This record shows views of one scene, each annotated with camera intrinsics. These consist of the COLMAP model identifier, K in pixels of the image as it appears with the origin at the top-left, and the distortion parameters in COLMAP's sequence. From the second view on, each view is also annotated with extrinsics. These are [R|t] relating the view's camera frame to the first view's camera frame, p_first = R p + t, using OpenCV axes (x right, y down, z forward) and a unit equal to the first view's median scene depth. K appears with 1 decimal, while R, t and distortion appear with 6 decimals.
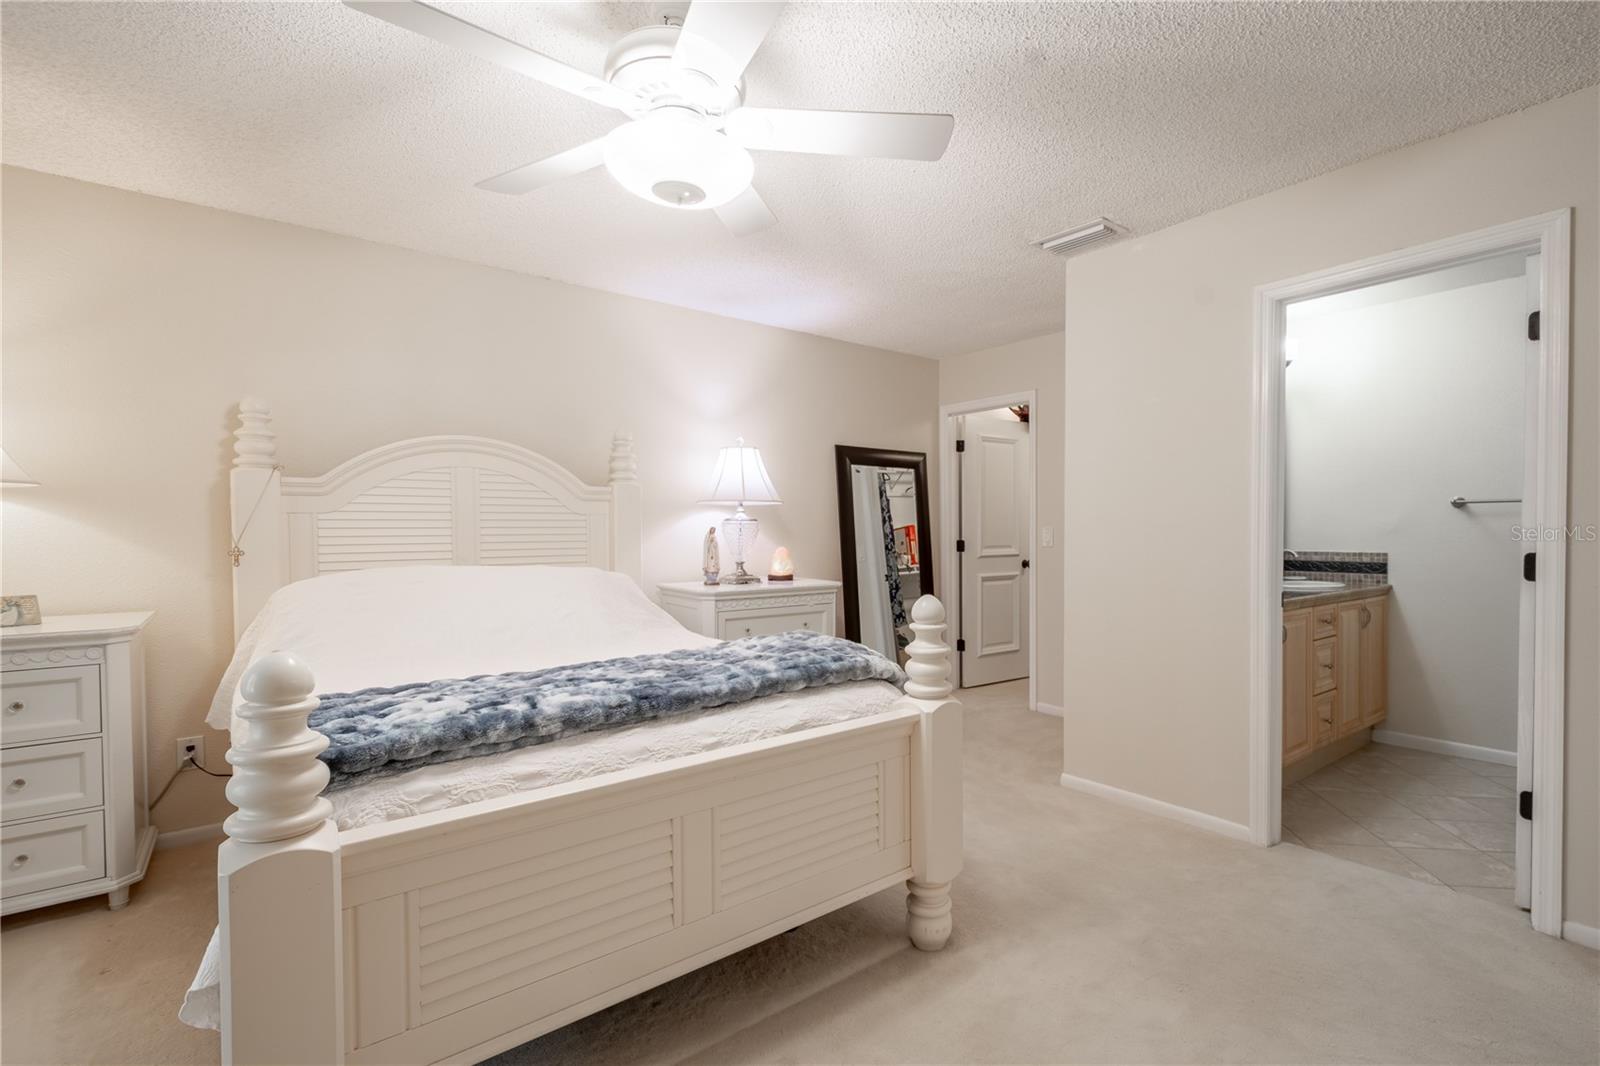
lens RADIAL K [[736.5, 0, 807.2], [0, 736.5, 538.0], [0, 0, 1]] dist [0.002354, 0.000520]
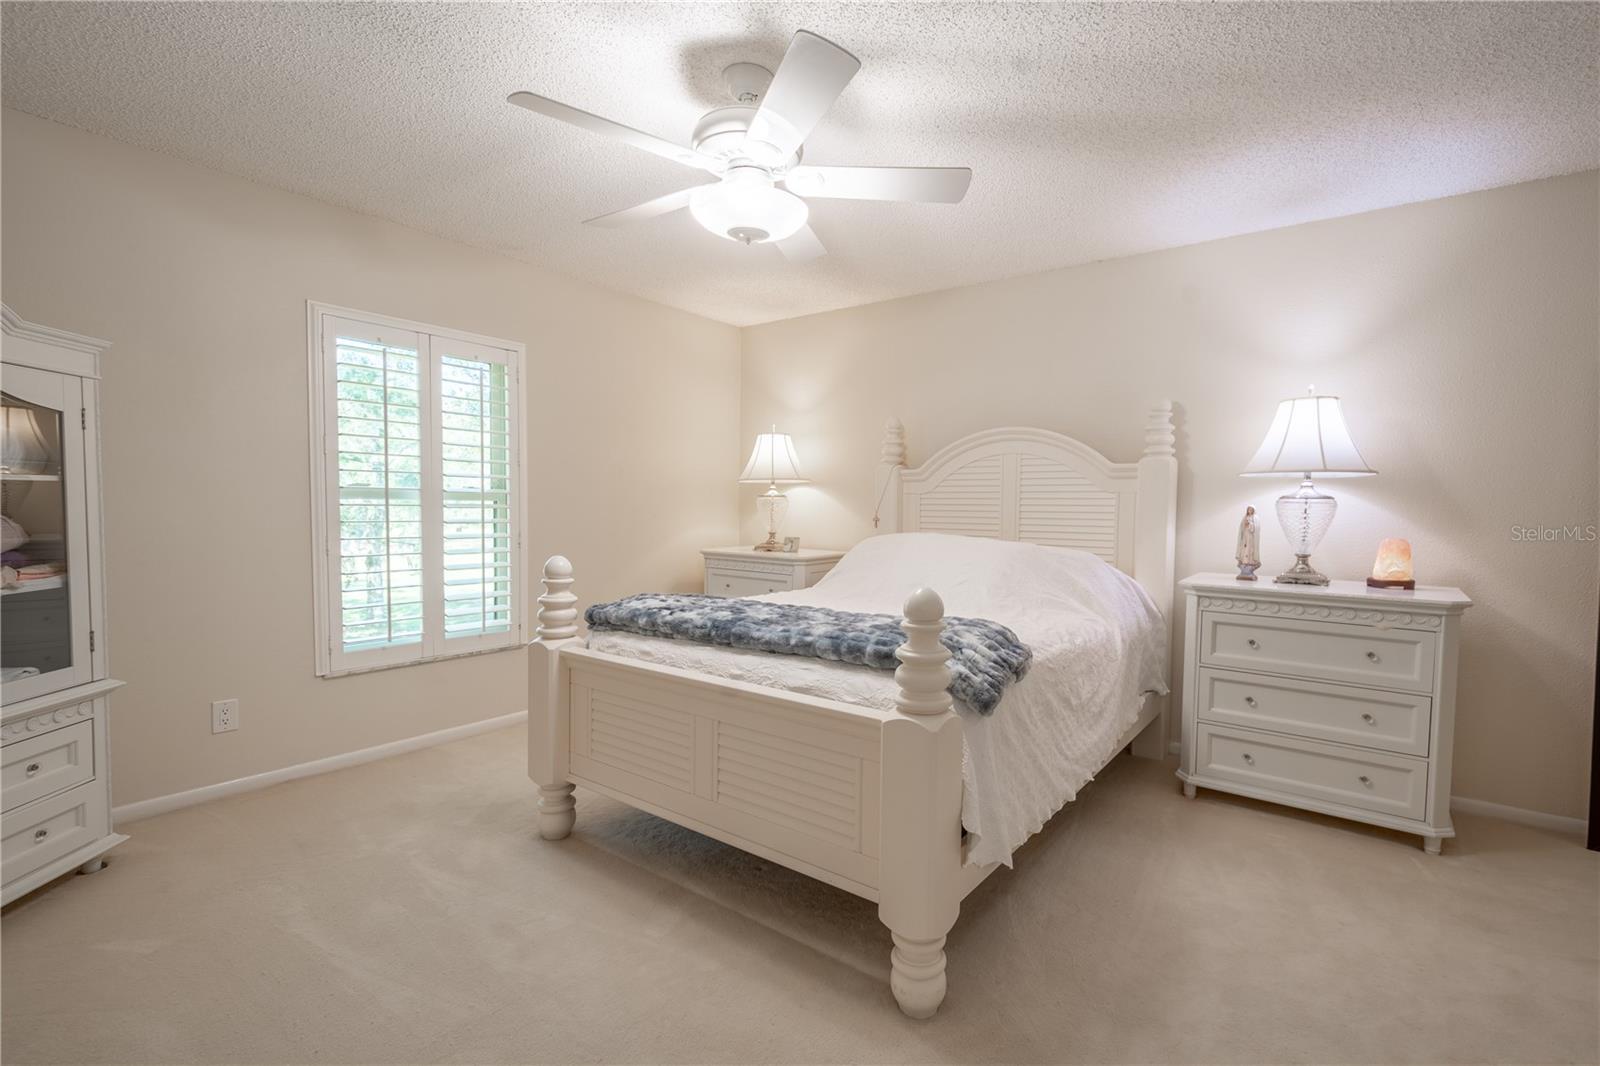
lens RADIAL K [[680.6, 0, 811.3], [0, 680.6, 533.4], [0, 0, 1]] dist [0.003924, 0.000172]
pose [[0.282119, 0.045361, -0.958307, 0.438037], [-0.023437, 0.998909, 0.040383, -0.004775], [0.959093, 0.011067, 0.282874, 0.345071]]
